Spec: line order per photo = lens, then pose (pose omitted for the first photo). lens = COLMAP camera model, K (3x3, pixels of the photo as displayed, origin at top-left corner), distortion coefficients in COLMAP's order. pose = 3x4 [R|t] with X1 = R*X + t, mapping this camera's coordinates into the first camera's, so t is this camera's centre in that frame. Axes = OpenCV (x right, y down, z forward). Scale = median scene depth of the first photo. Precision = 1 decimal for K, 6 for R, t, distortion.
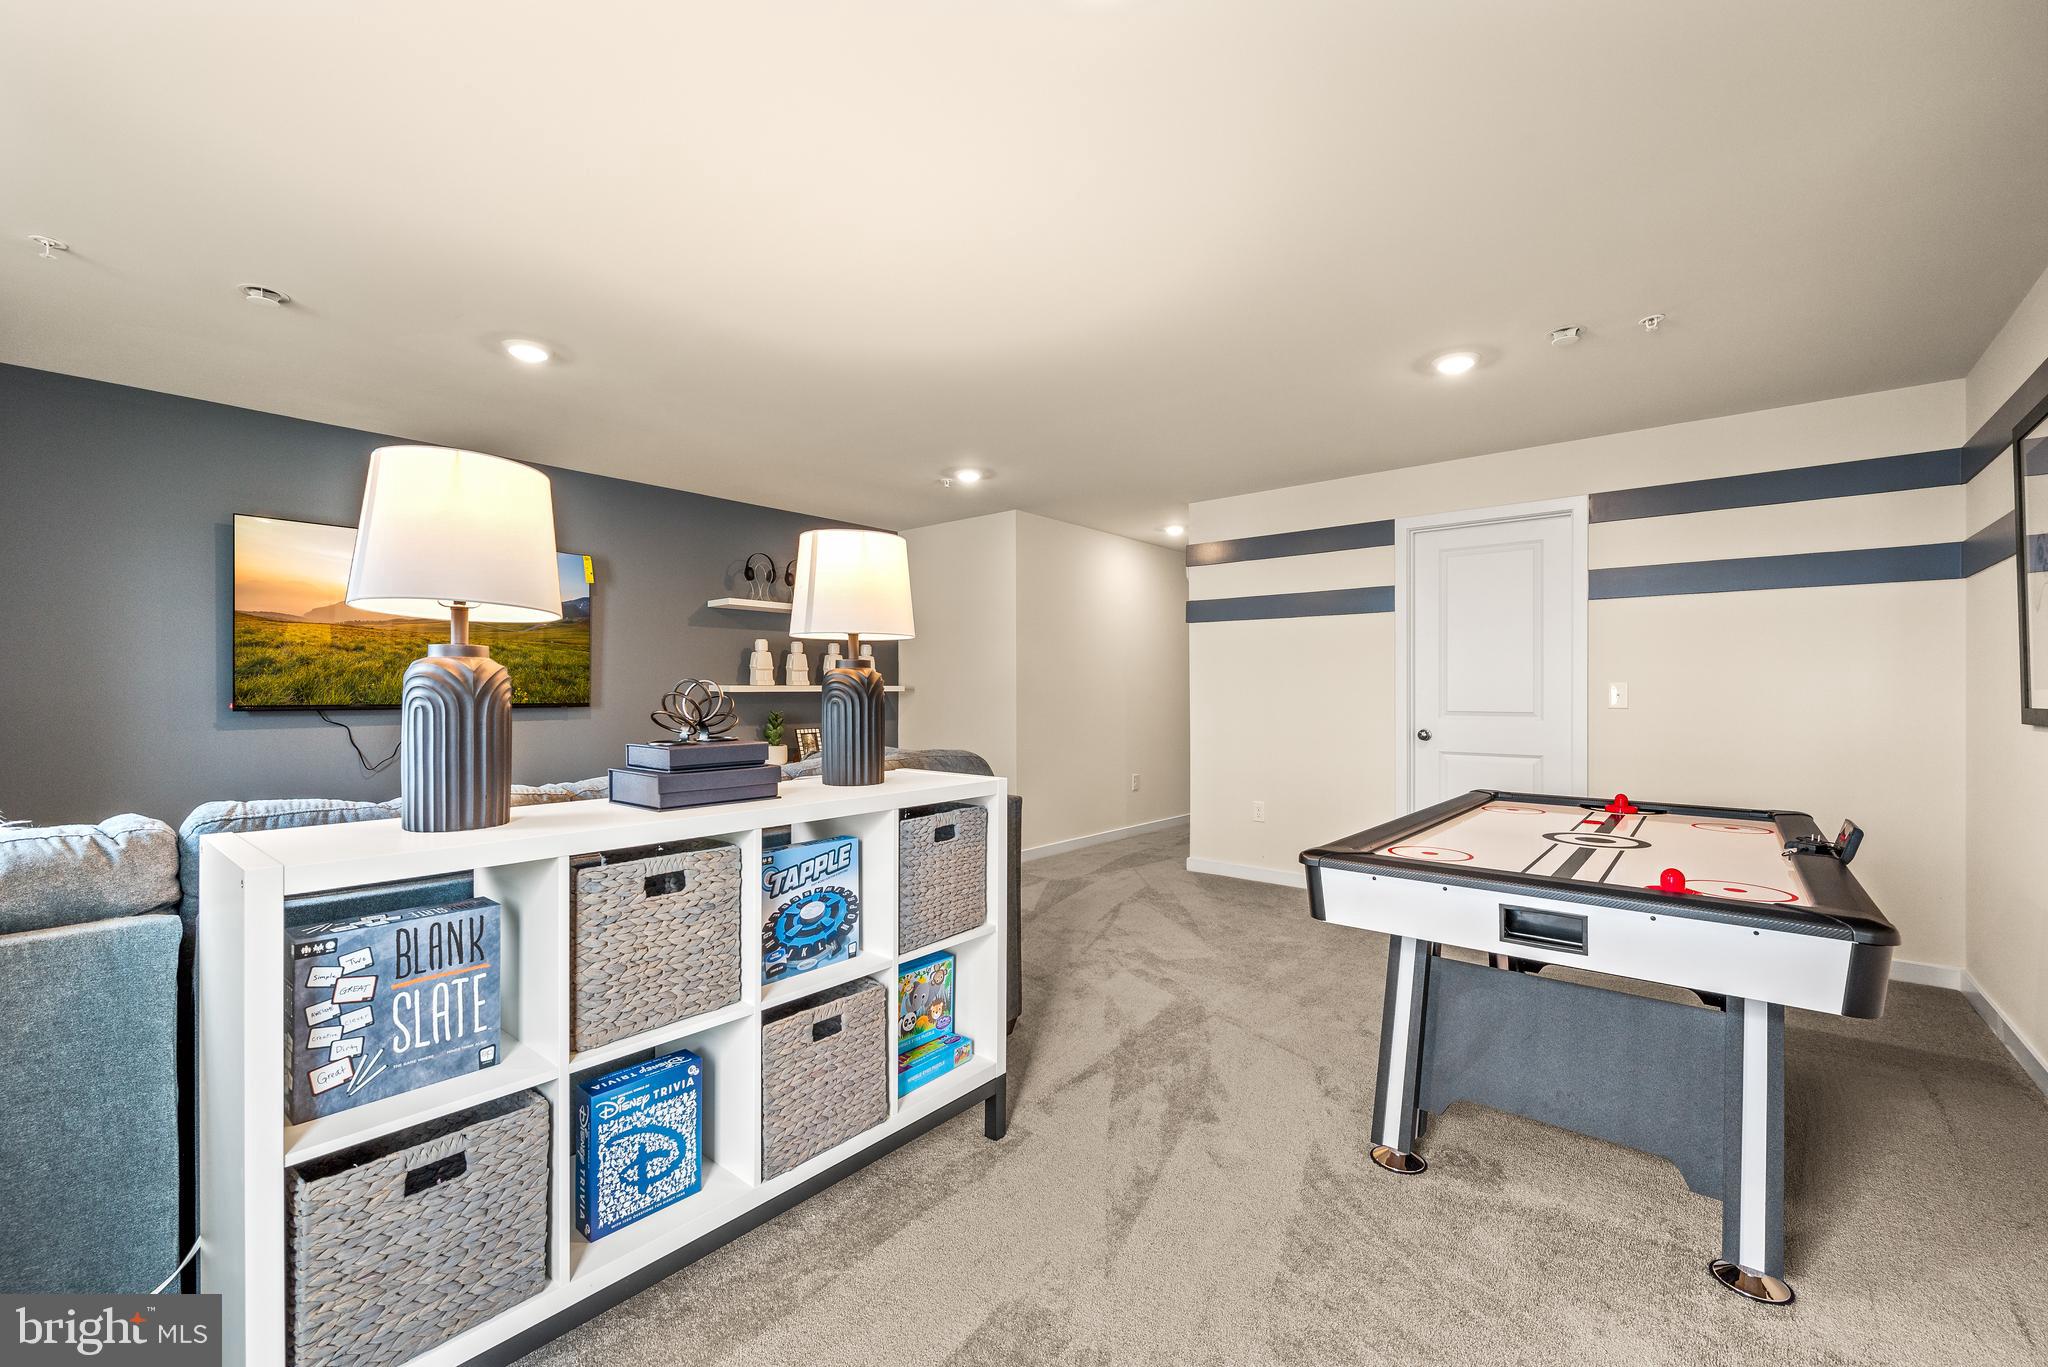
lens RADIAL K [[868.0, 0, 1024.6], [0, 868.0, 699.0], [0, 0, 1]] dist [-0.001830, 0.000034]
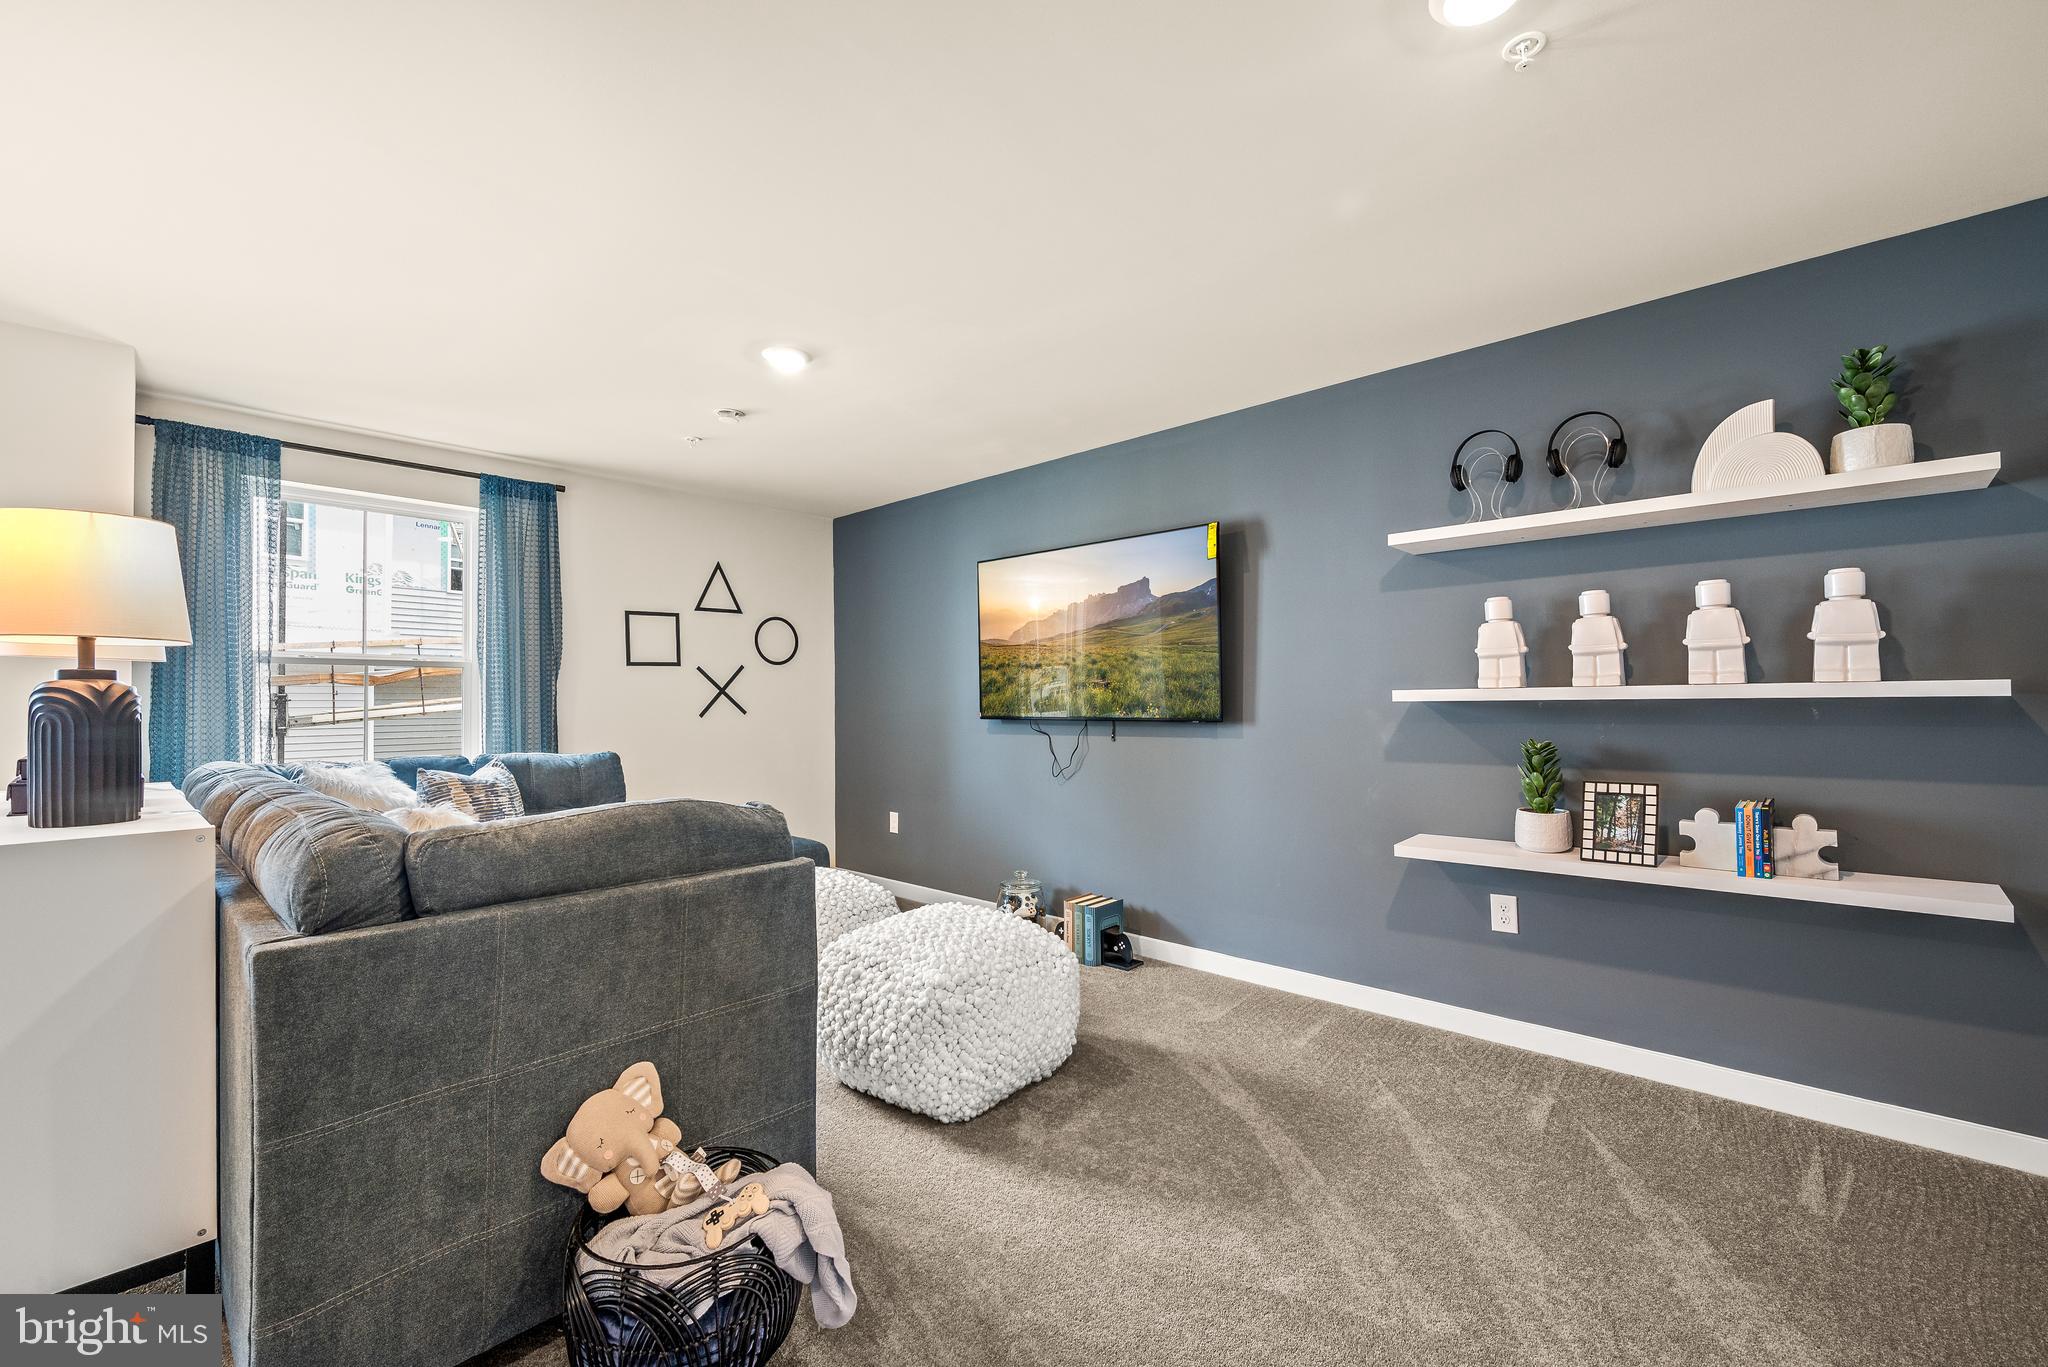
lens RADIAL K [[868.0, 0, 1022.9], [0, 868.0, 687.9], [0, 0, 1]] dist [-0.001830, 0.000034]
pose [[-0.034131, -0.008994, -0.999377, 0.294884], [0.015718, 0.999831, -0.009534, -0.020750], [0.999294, -0.016033, -0.033984, 1.012324]]
